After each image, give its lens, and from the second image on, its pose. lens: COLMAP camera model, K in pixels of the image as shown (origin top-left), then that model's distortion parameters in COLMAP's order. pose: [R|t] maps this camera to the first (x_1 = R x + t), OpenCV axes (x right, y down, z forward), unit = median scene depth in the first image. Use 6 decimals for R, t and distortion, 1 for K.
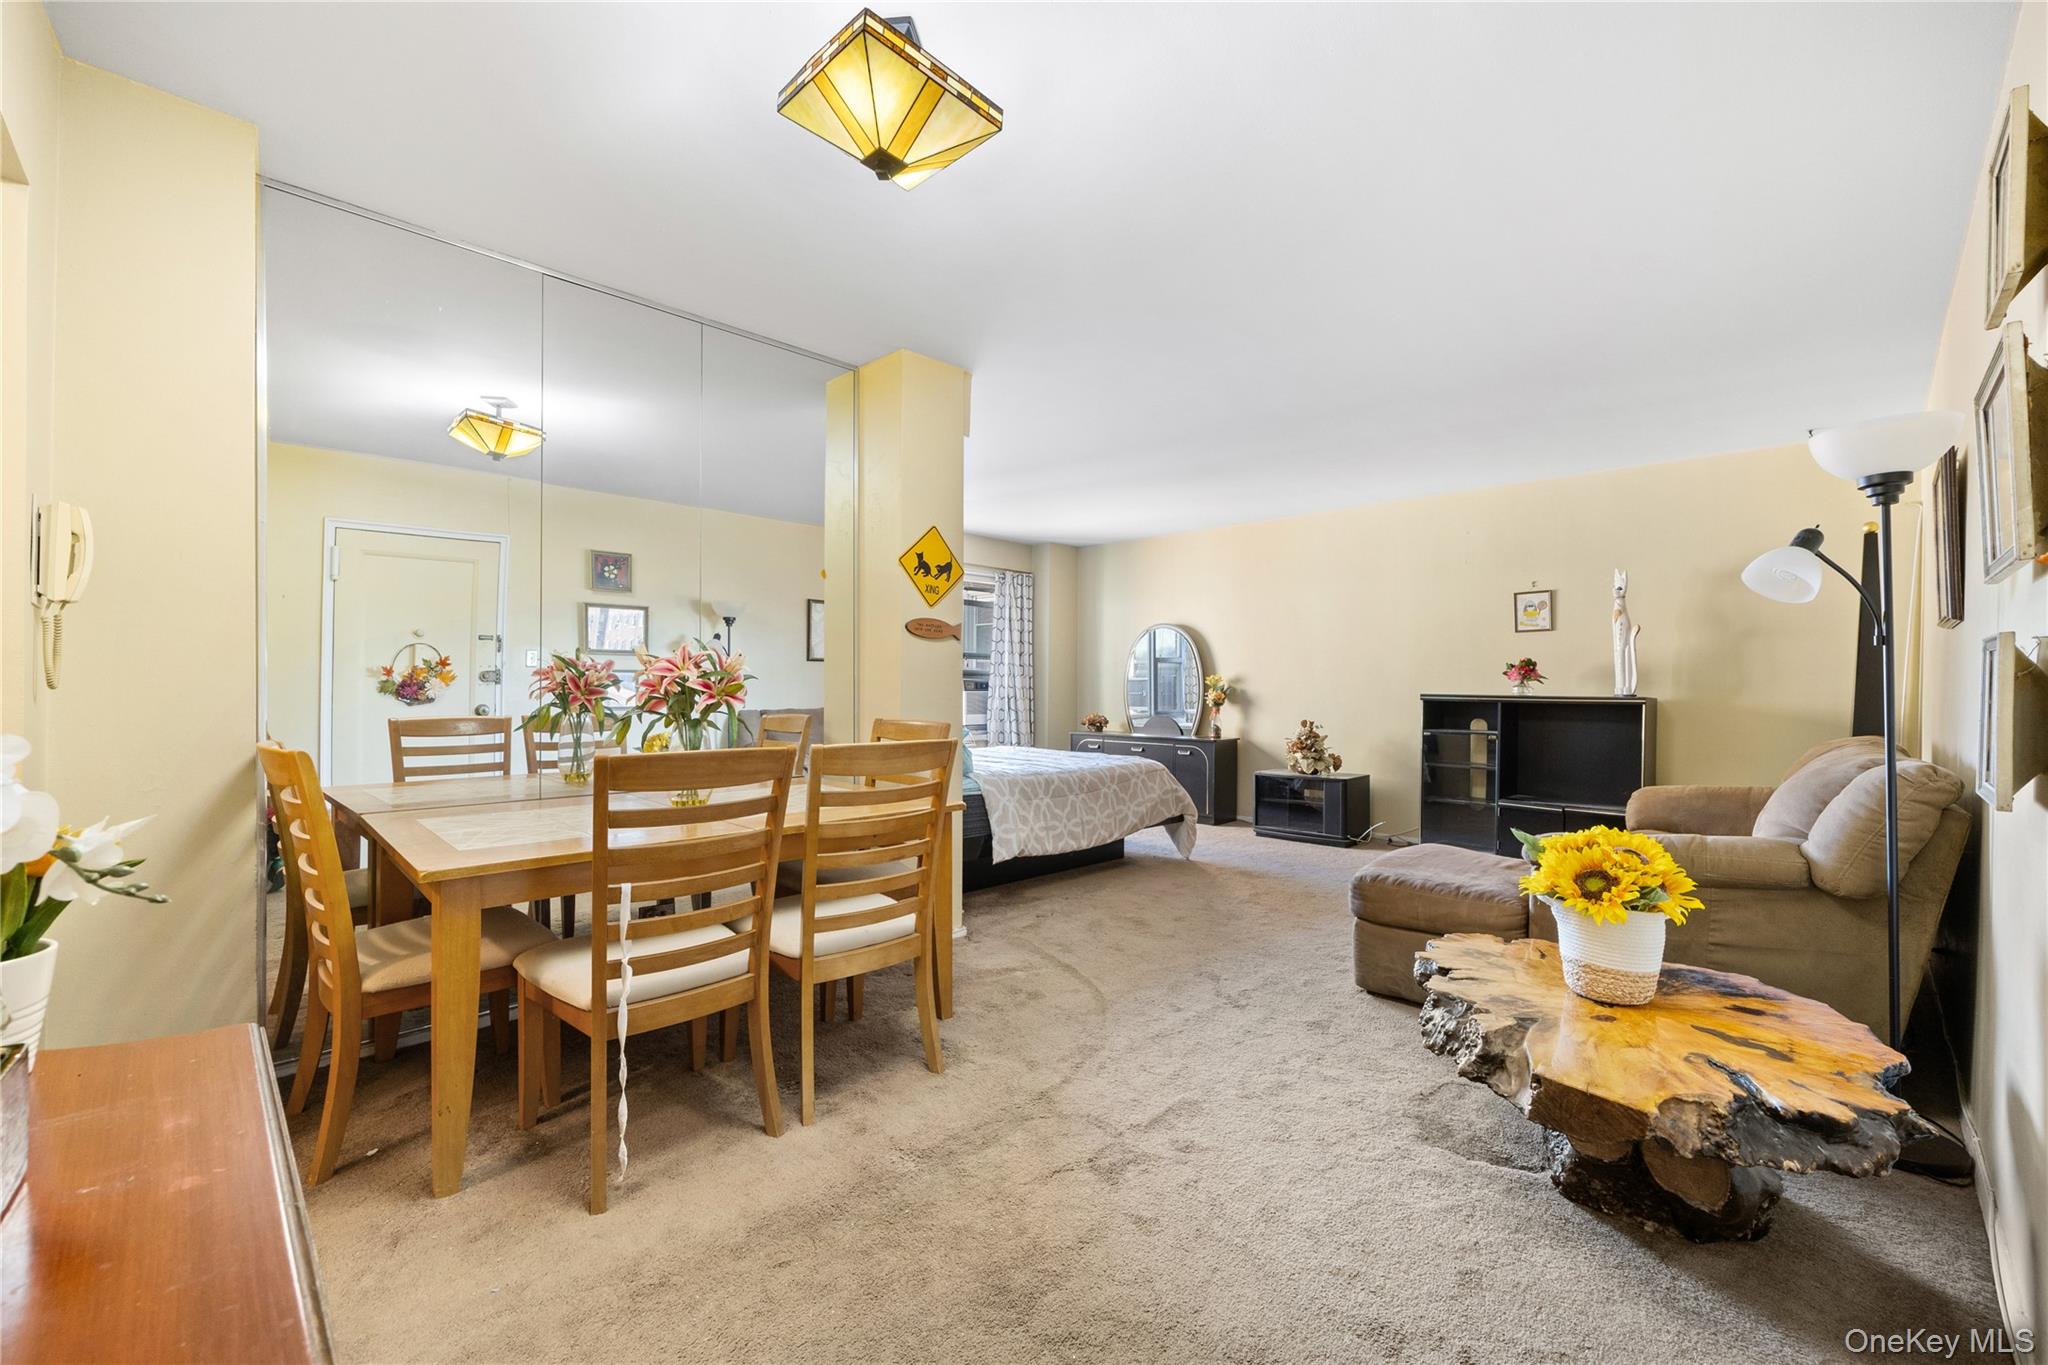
lens RADIAL K [[834.9, 0, 1023.8], [0, 834.9, 694.9], [0, 0, 1]] dist [-0.002227, -0.000008]
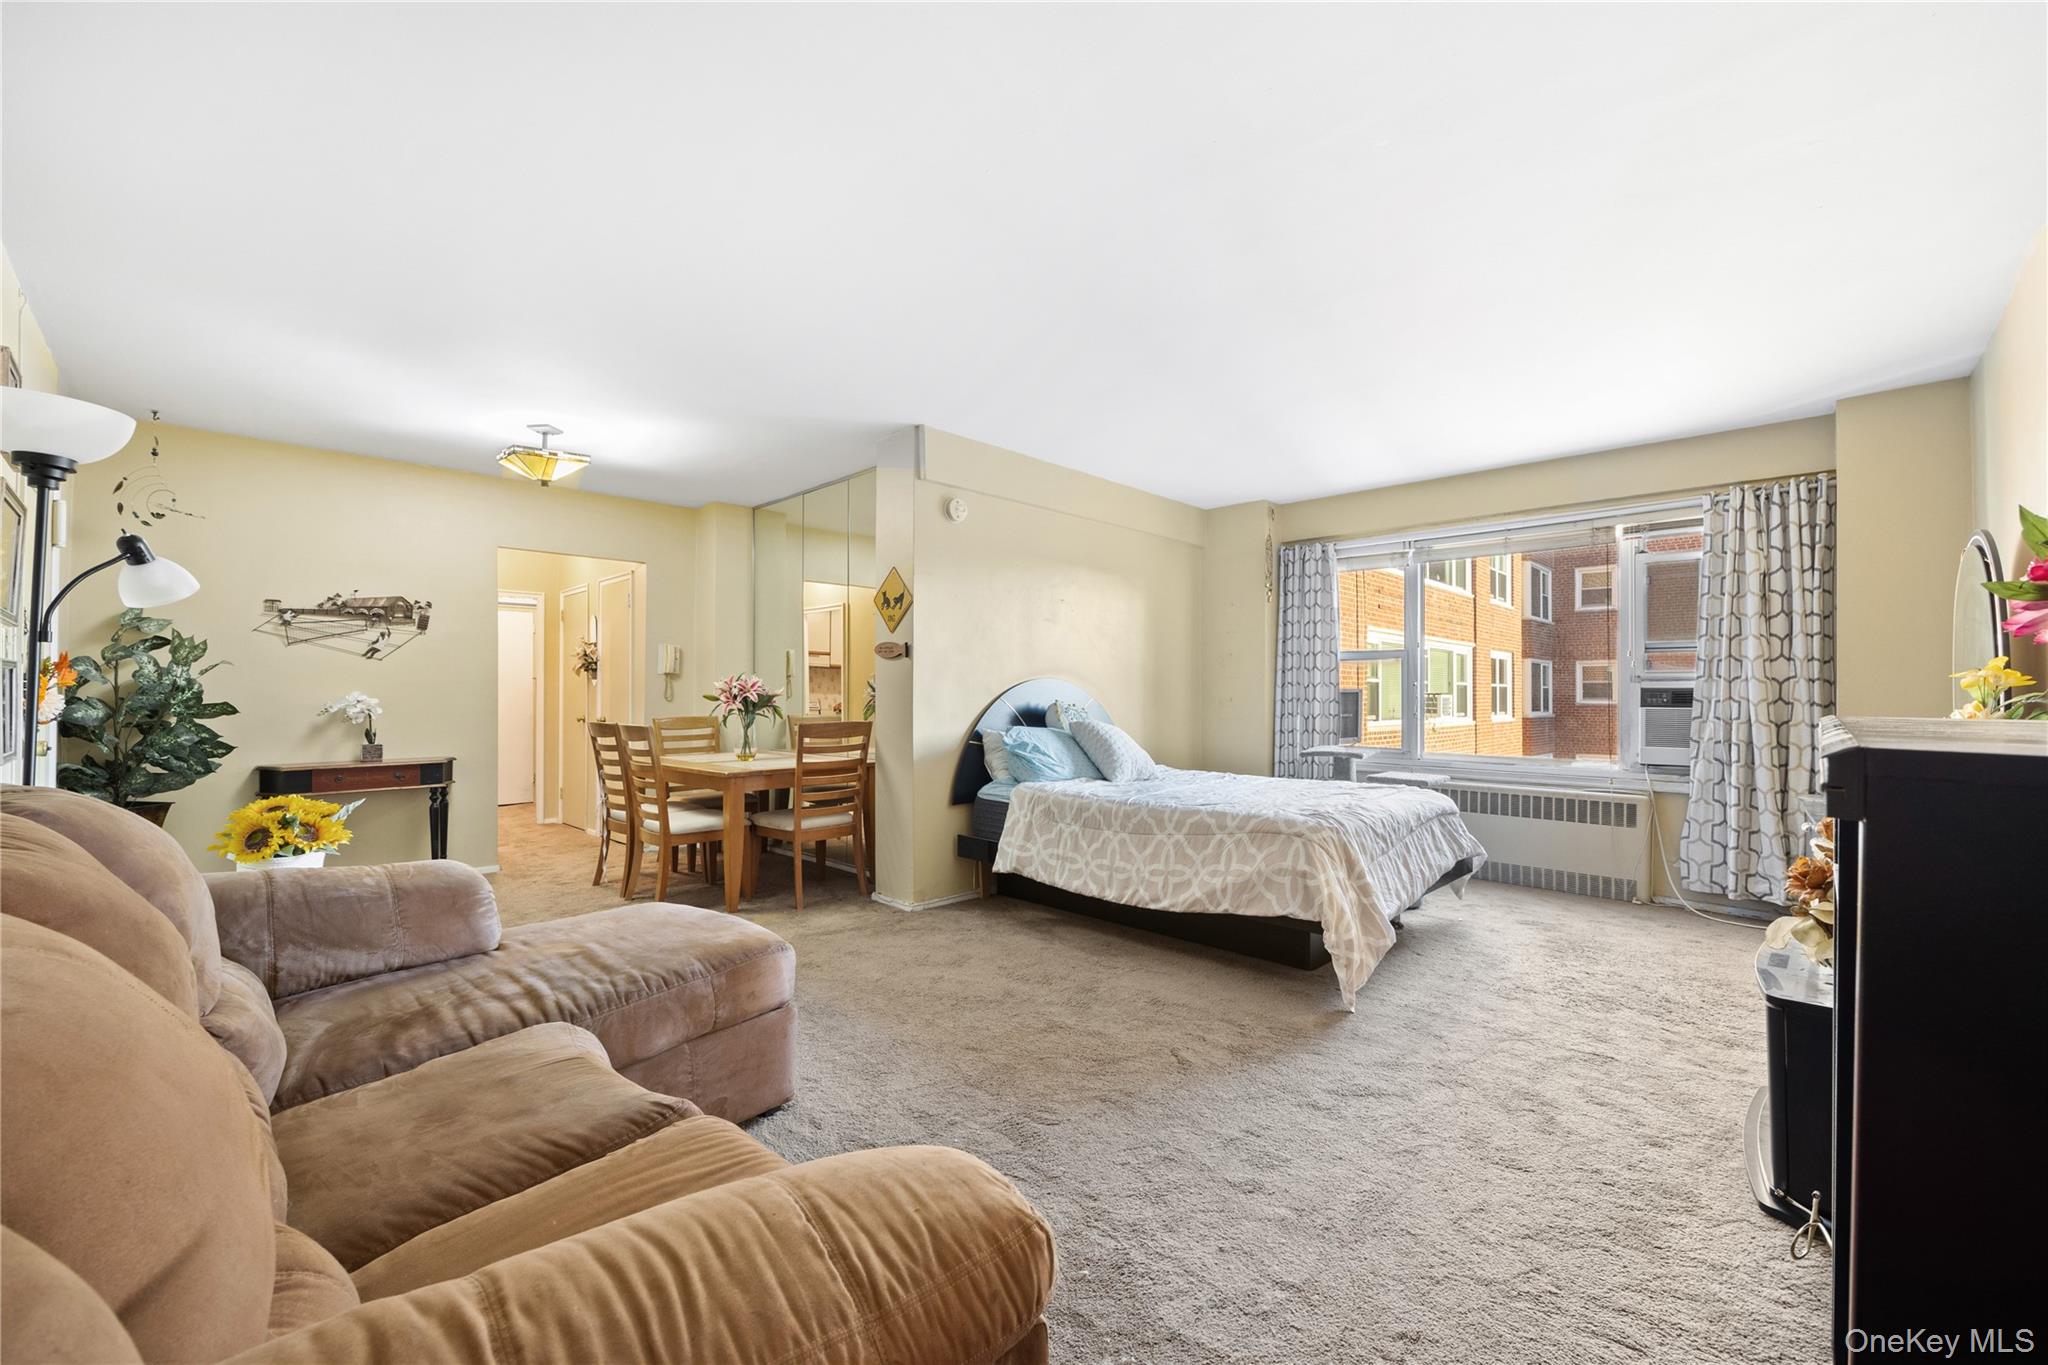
lens RADIAL K [[830.0, 0, 1024.0], [0, 830.0, 682.5], [0, 0, 1]] dist [-0.009851, -0.000080]
pose [[0.007625, -0.022756, -0.999712, 0.748788], [-0.014160, 0.999638, -0.022862, -0.003230], [0.999871, 0.014330, 0.007300, 0.789318]]
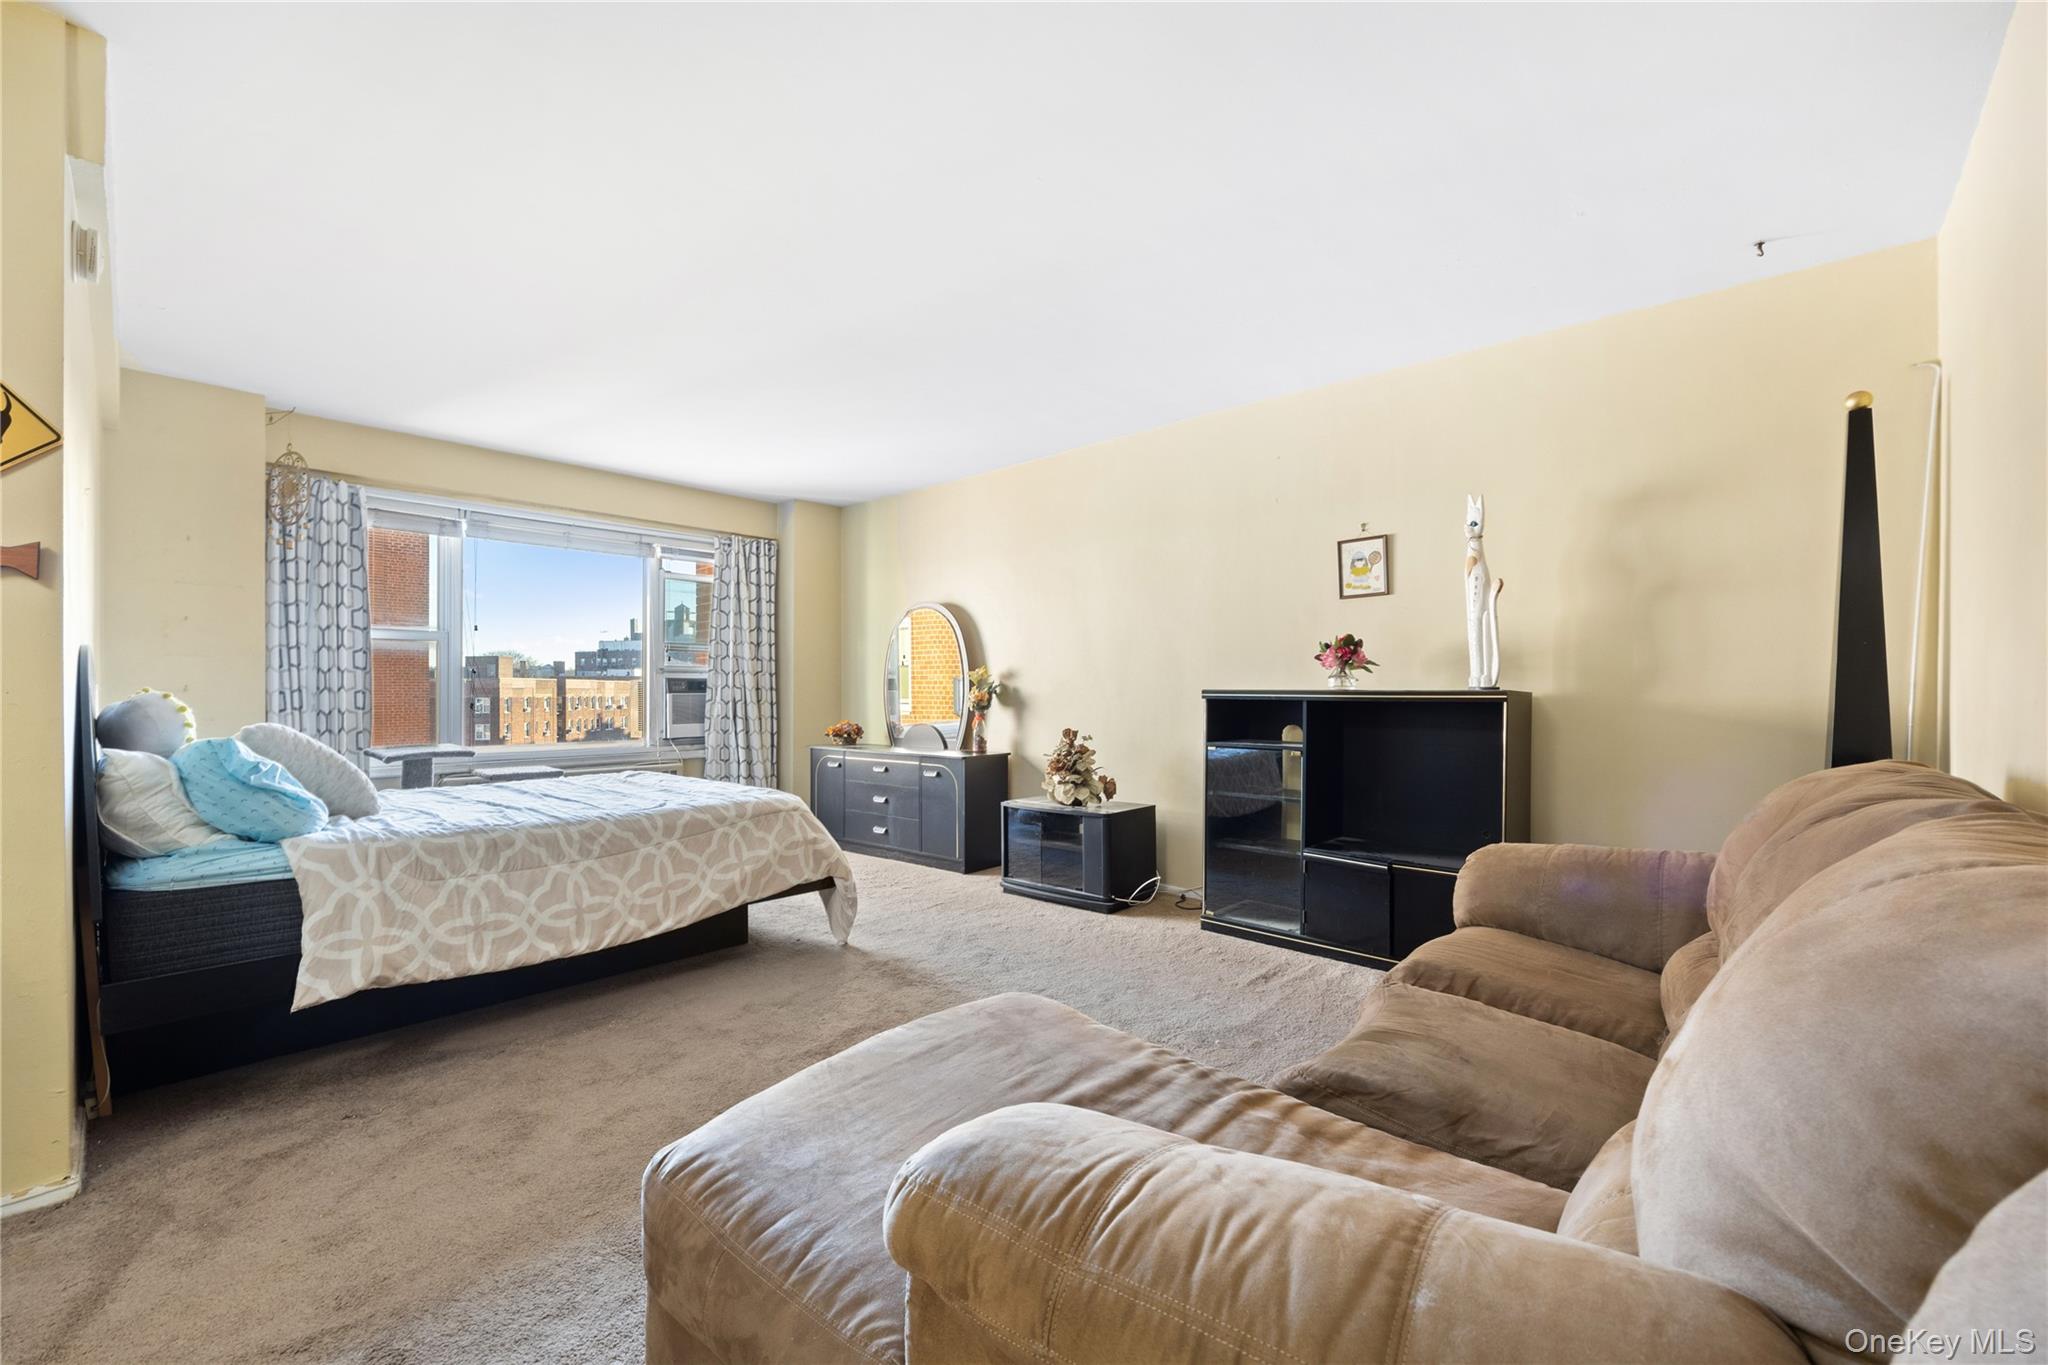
lens RADIAL K [[825.5, 0, 1024.2], [0, 825.5, 692.6], [0, 0, 1]] dist [0.001440, 0.000145]
pose [[0.999239, -0.008983, 0.037964, 0.317635], [0.009284, 0.999927, -0.007775, 0.005368], [-0.037892, 0.008121, 0.999249, 0.347461]]
